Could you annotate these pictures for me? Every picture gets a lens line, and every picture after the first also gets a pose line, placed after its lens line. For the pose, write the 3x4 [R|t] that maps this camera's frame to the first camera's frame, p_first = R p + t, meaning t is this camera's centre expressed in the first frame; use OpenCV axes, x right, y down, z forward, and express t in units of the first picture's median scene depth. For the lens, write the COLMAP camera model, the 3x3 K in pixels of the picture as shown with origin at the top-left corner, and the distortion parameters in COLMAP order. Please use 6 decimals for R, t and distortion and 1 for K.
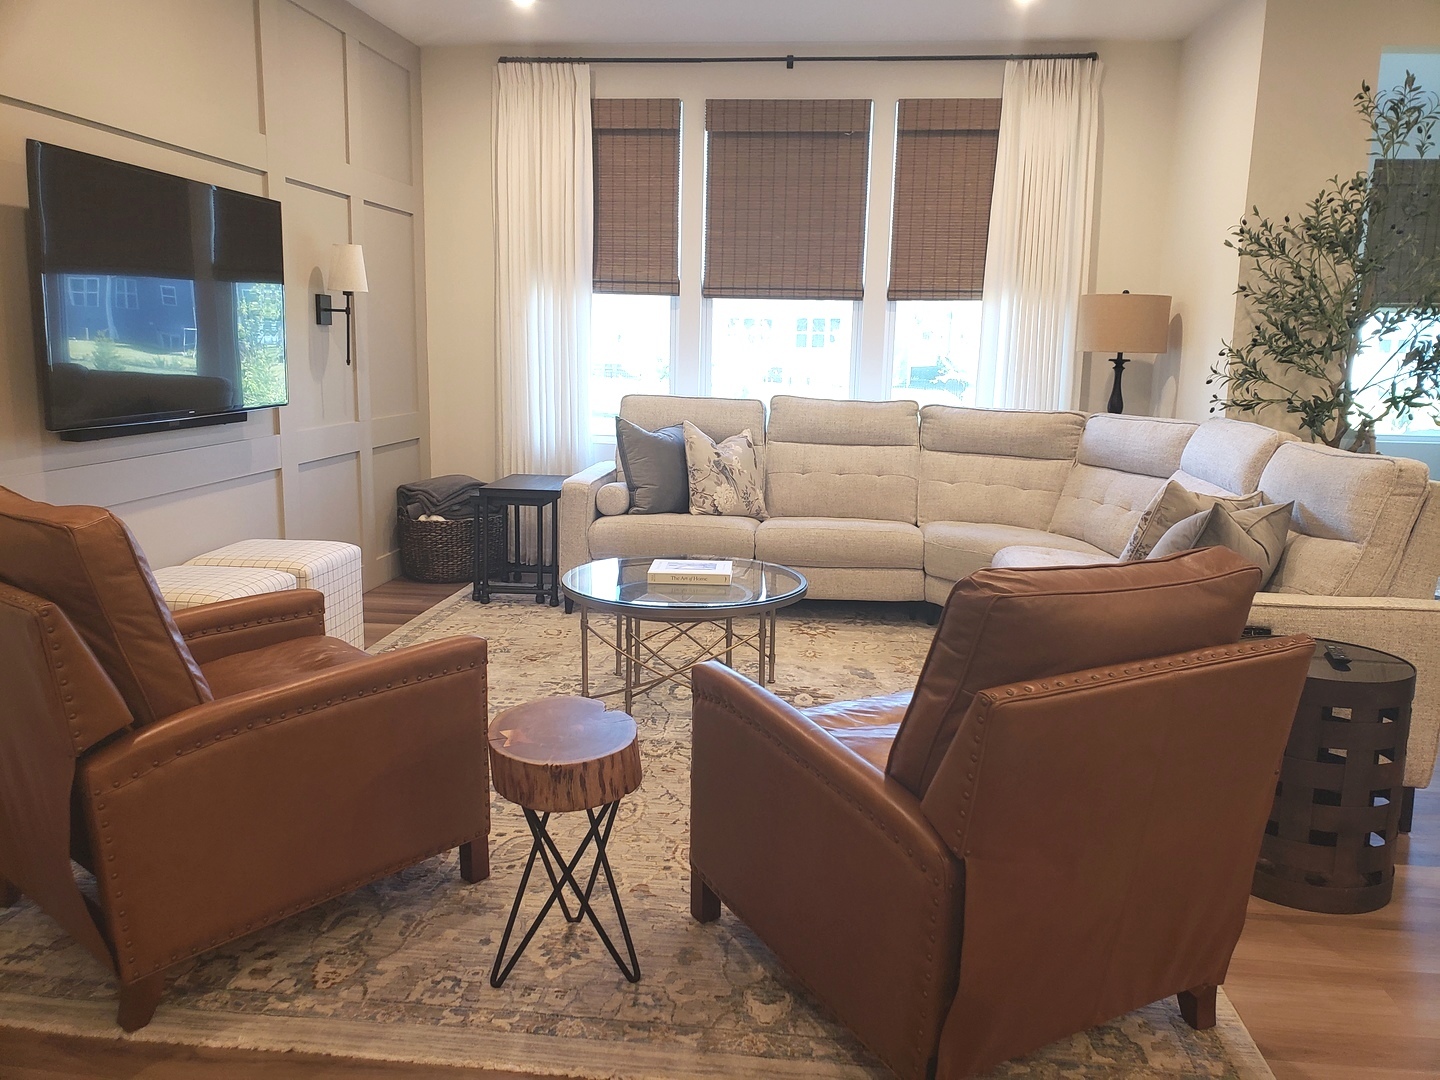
lens RADIAL K [[1128.9, 0, 720.0], [0, 1128.9, 540.0], [0, 0, 1]] dist [0.007585, -0.007435]
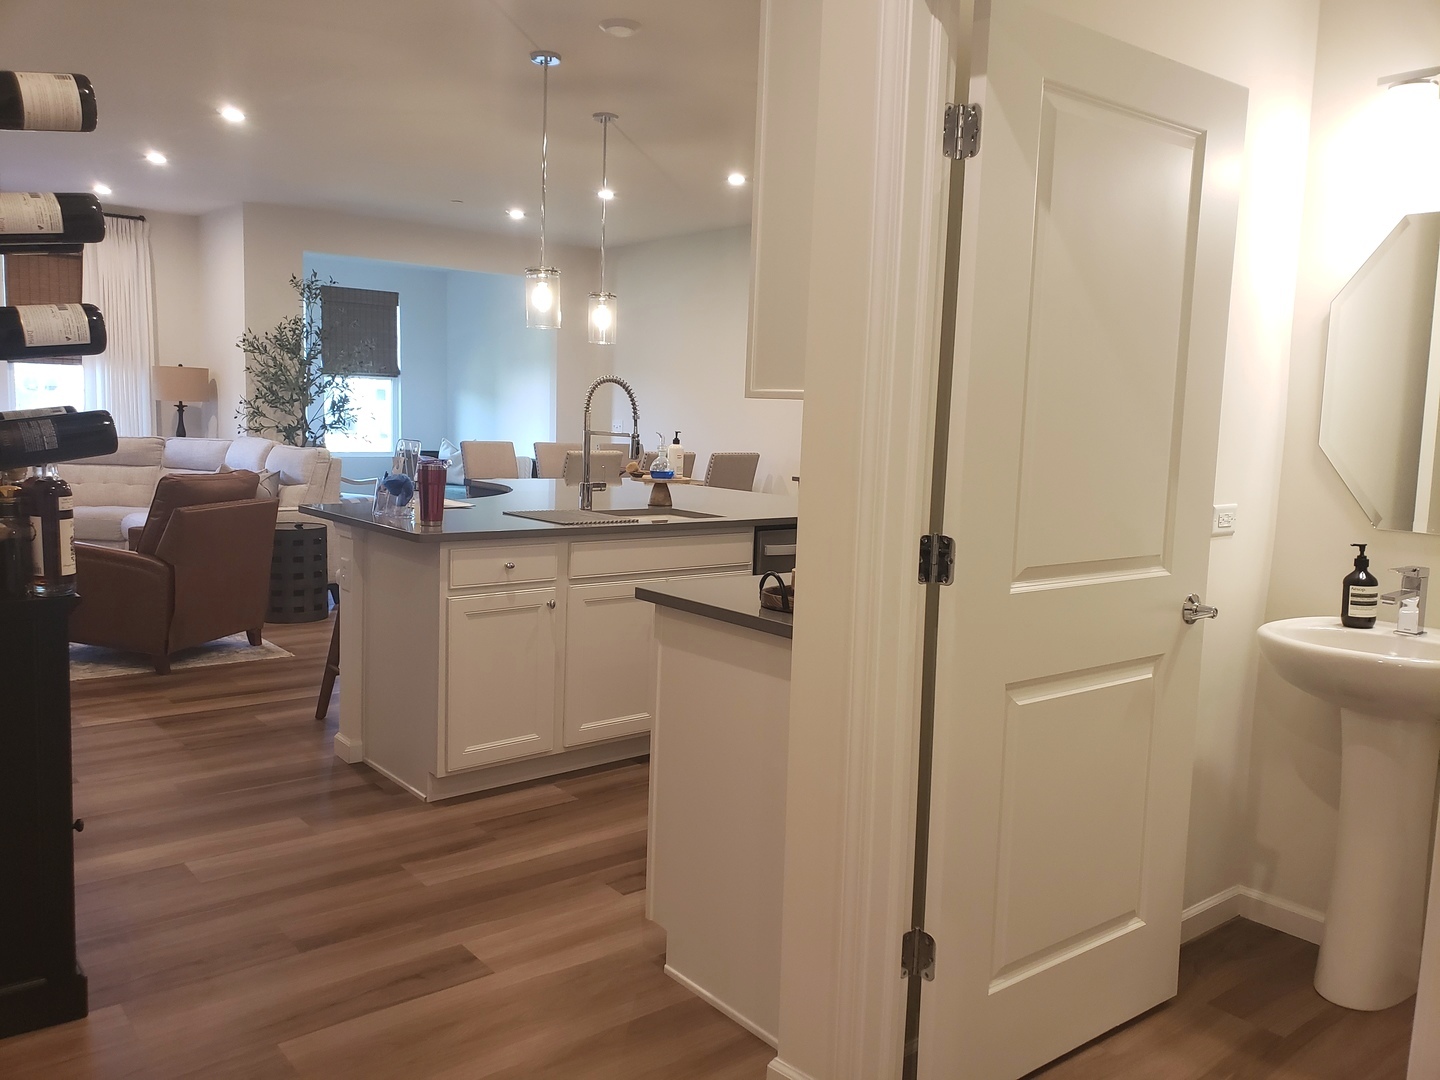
lens RADIAL K [[1128.9, 0, 720.0], [0, 1128.9, 540.0], [0, 0, 1]] dist [0.007585, -0.007435]
pose [[0.692100, -0.080230, 0.717329, -0.313044], [0.106550, 0.994272, 0.008401, 0.111031], [-0.713894, 0.070617, 0.696684, -0.727357]]
